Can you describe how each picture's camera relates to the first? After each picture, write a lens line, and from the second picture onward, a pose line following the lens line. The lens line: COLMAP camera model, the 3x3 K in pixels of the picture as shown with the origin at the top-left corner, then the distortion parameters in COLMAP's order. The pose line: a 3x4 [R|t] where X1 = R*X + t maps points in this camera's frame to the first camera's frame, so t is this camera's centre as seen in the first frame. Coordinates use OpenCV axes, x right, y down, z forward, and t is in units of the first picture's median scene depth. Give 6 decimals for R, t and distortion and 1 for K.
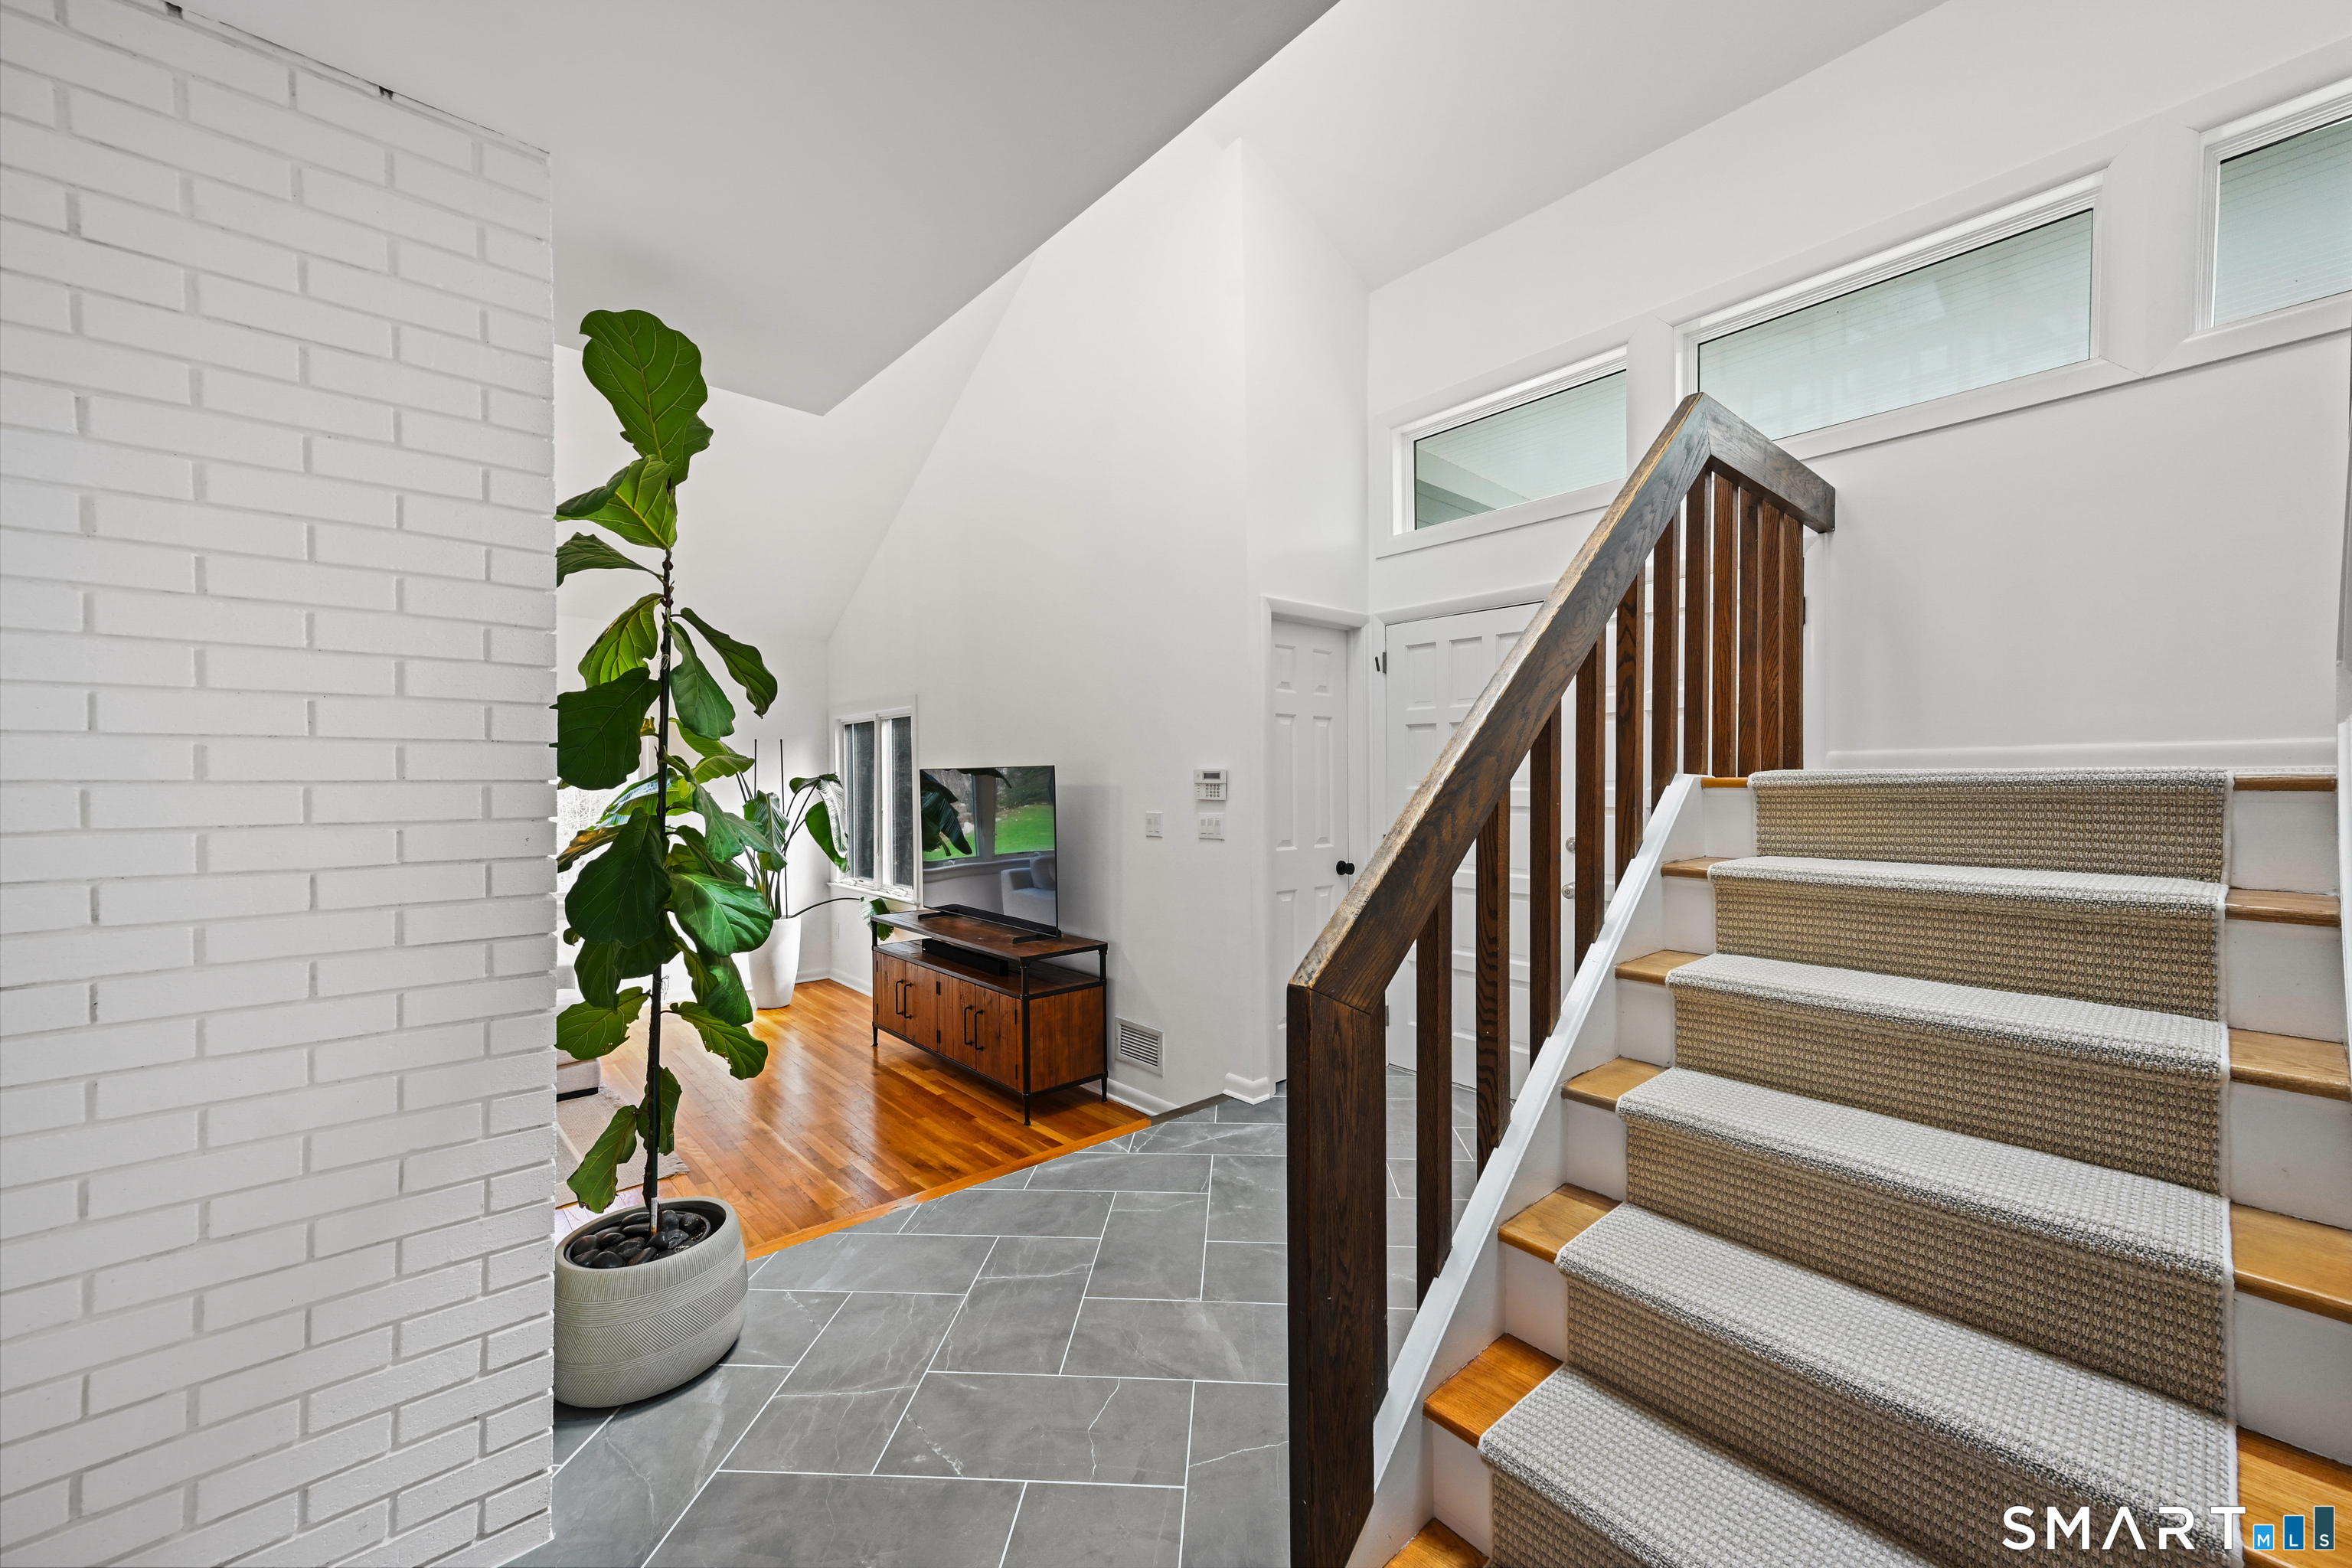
lens RADIAL K [[917.6, 0, 1177.2], [0, 917.6, 783.9], [0, 0, 1]] dist [0.012168, -0.000793]
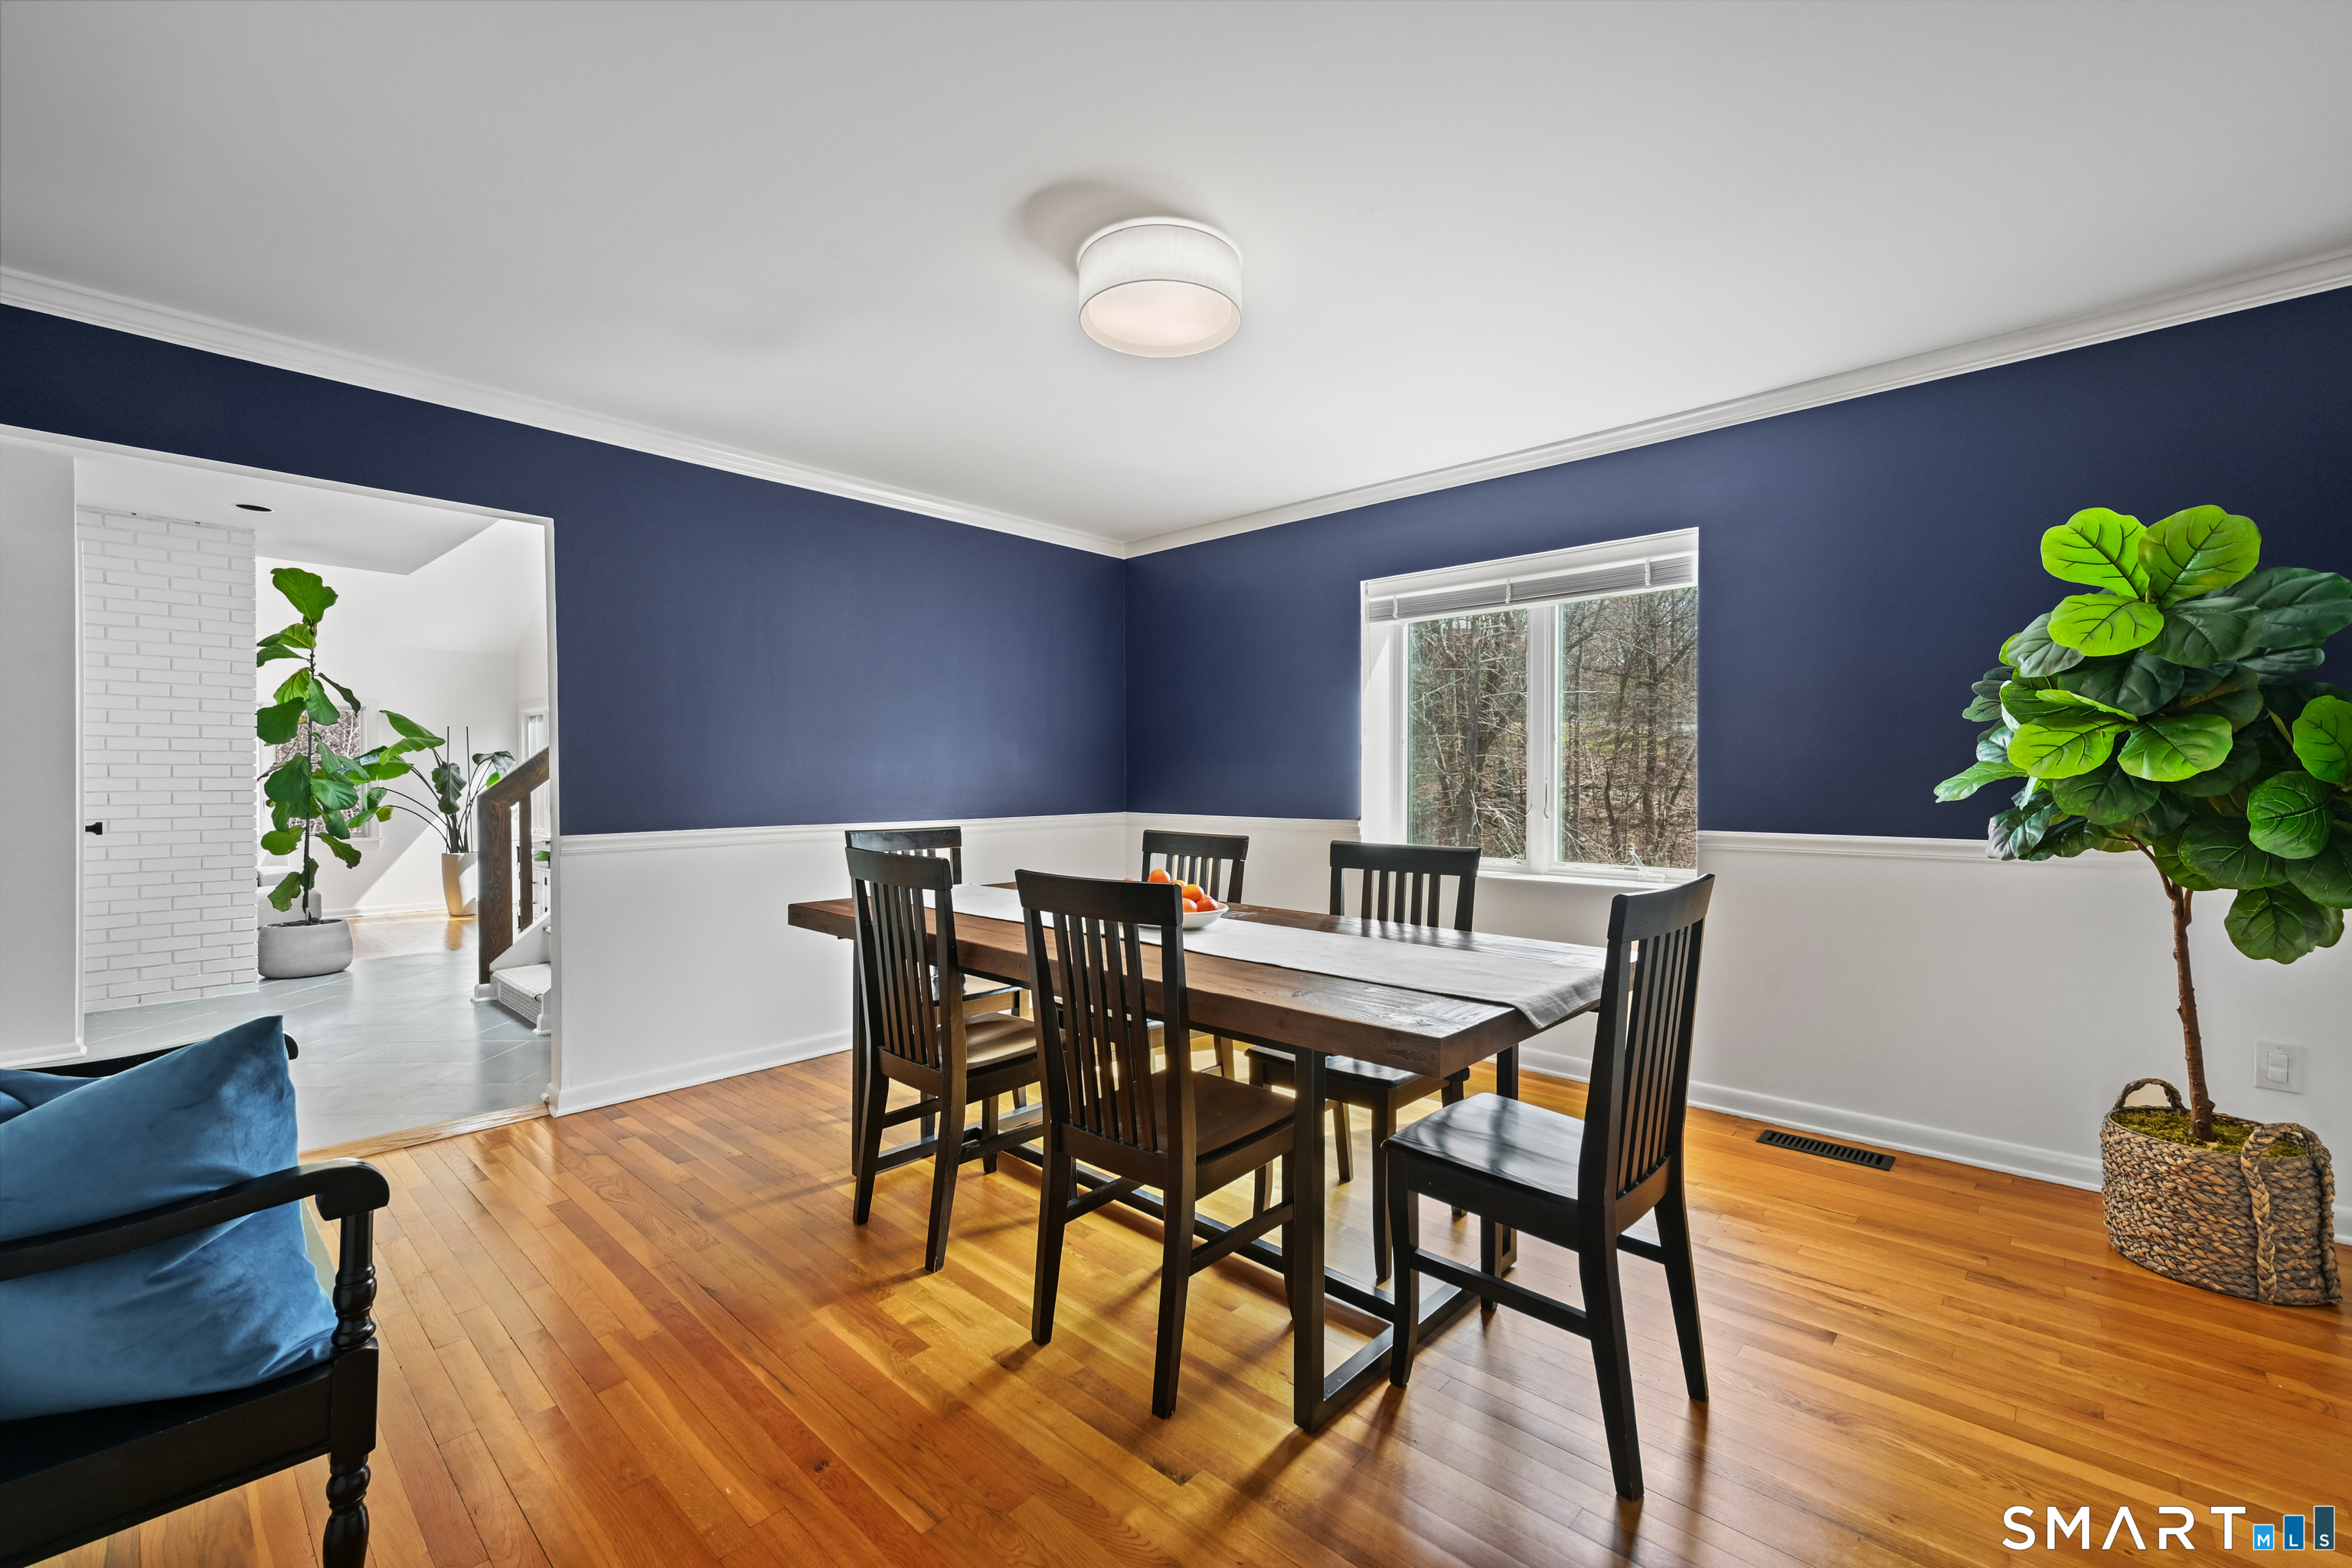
lens RADIAL K [[971.8, 0, 1175.0], [0, 971.8, 790.2], [0, 0, 1]] dist [0.012691, -0.000412]
pose [[0.991888, 0.006937, 0.126927, 1.426739], [-0.008340, 0.999910, 0.010530, 0.078173], [-0.126843, -0.011503, 0.991856, -1.931932]]
